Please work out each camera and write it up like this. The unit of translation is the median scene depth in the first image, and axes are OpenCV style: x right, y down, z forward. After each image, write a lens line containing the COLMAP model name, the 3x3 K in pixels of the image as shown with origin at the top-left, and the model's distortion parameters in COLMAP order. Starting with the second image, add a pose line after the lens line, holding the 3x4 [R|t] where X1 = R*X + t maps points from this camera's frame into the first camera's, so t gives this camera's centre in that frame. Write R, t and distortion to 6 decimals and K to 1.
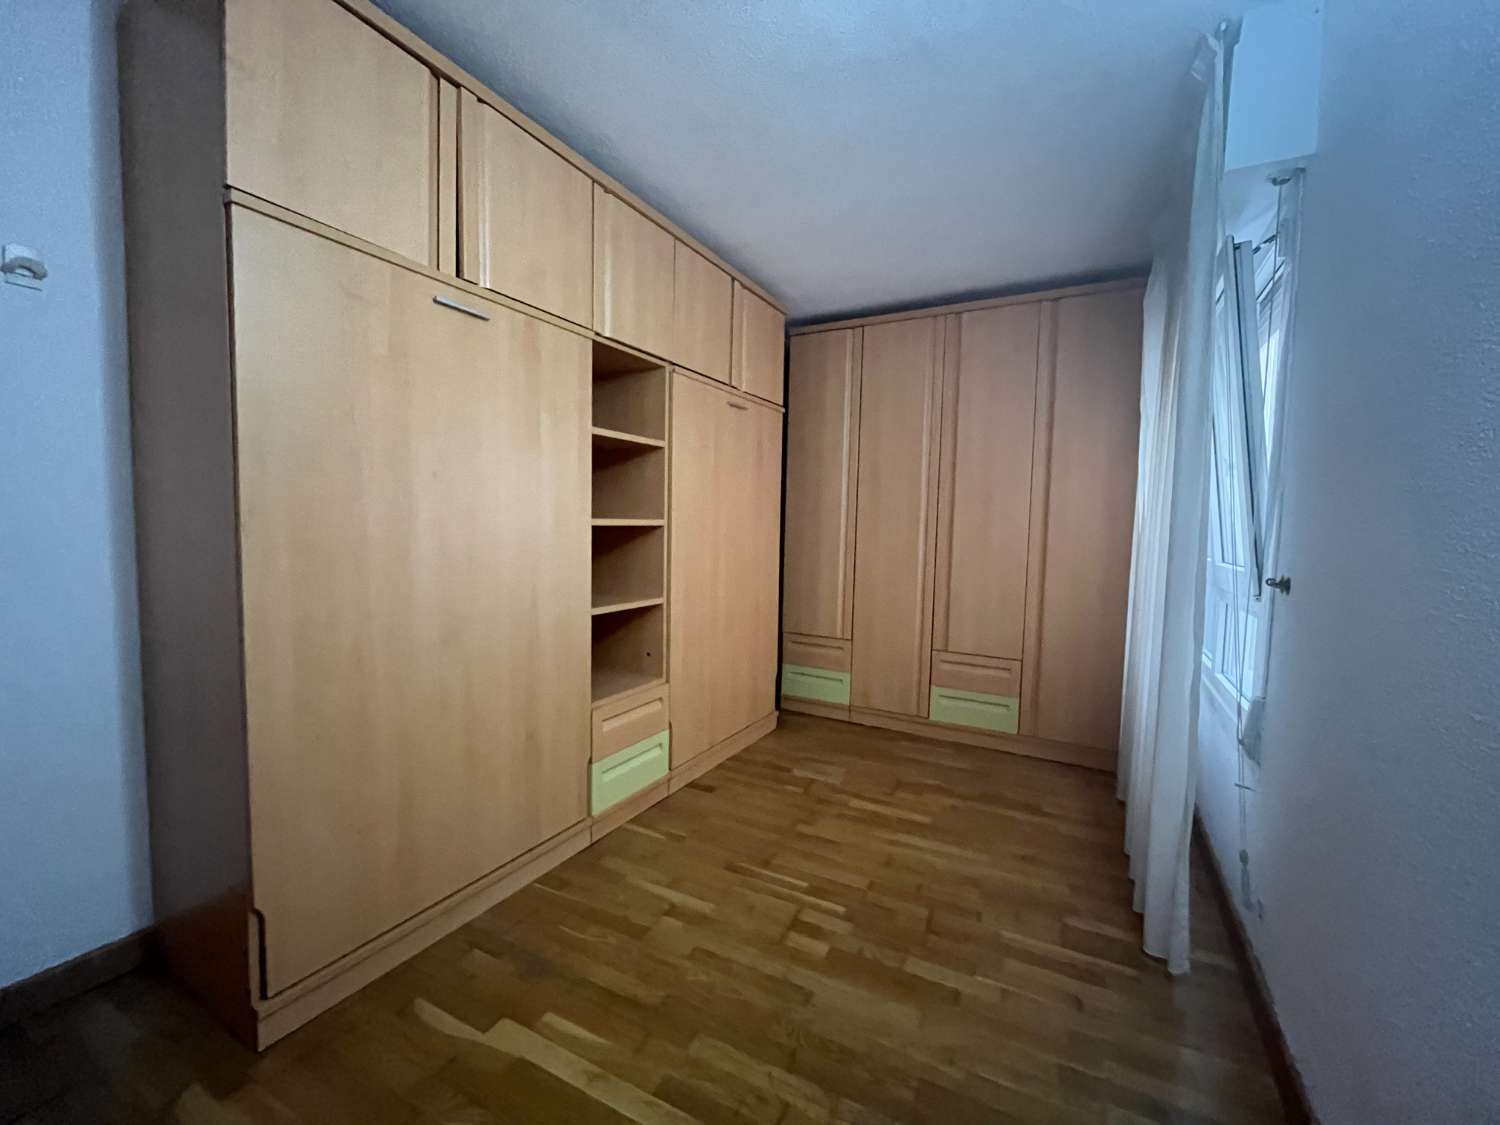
lens RADIAL K [[609.4, 0, 745.7], [0, 609.4, 563.3], [0, 0, 1]] dist [0.000548, -0.000482]
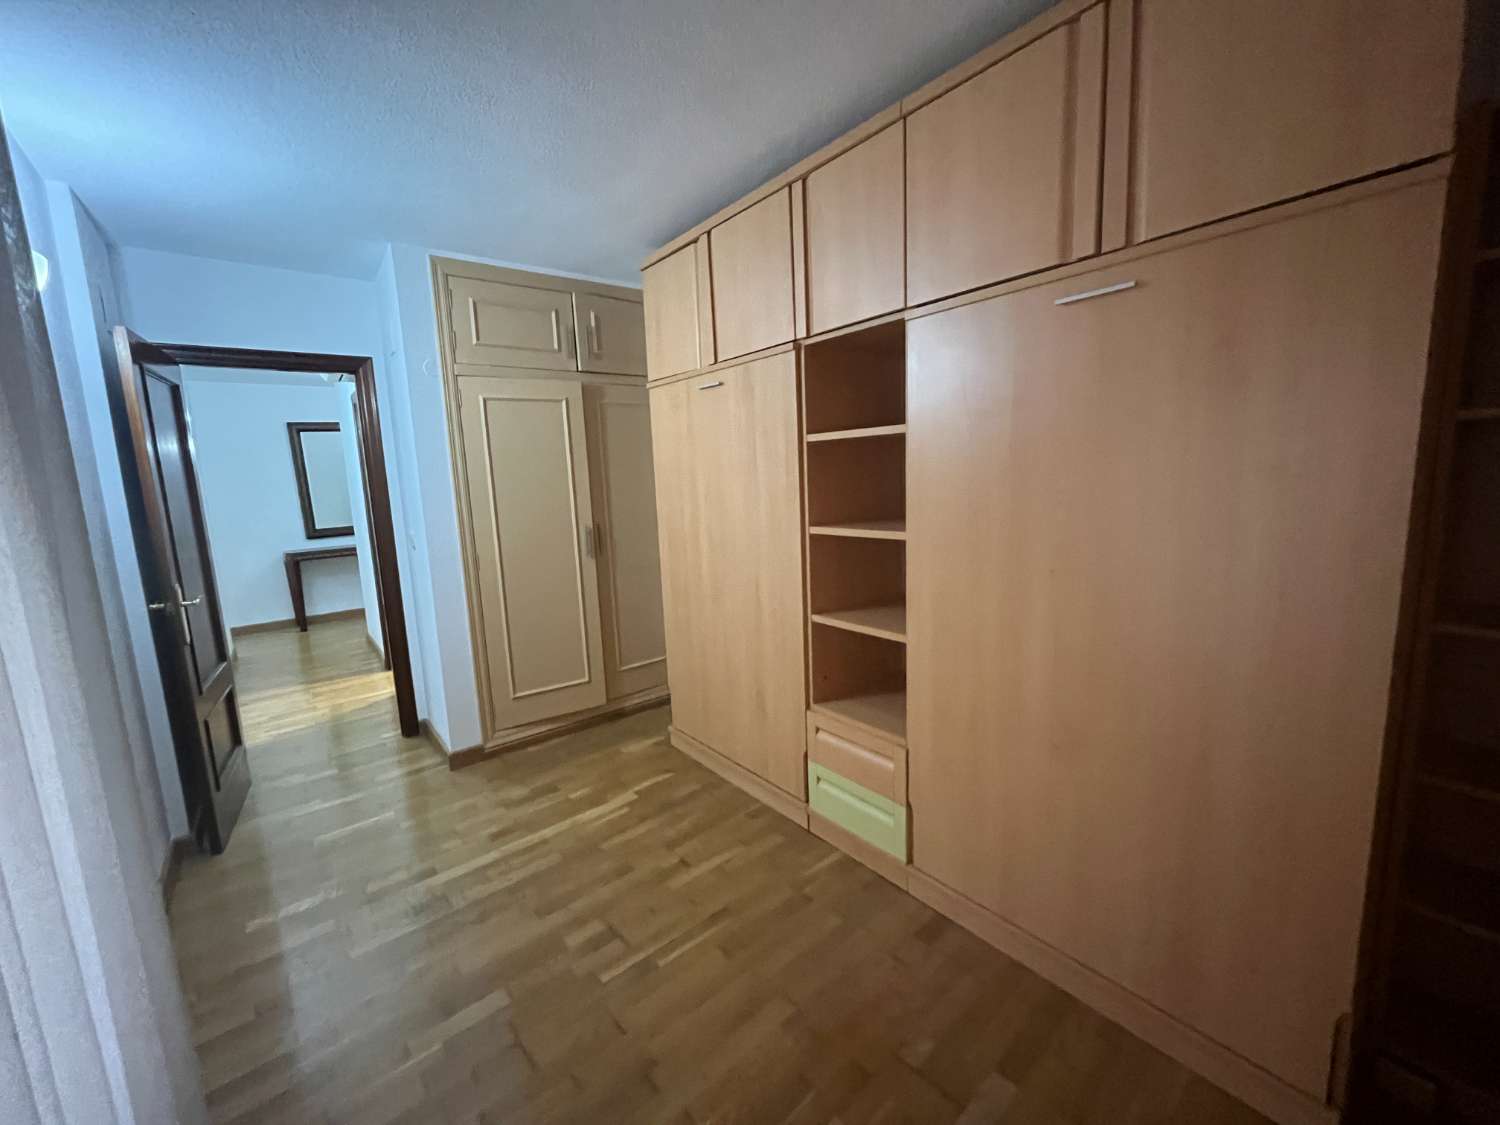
lens RADIAL K [[609.4, 0, 742.7], [0, 609.4, 560.2], [0, 0, 1]] dist [0.000548, -0.000482]
pose [[-0.378845, 0.125147, -0.916960, 0.806281], [-0.032343, 0.988419, 0.148263, -0.181999], [0.924895, 0.085826, -0.370410, 1.423118]]
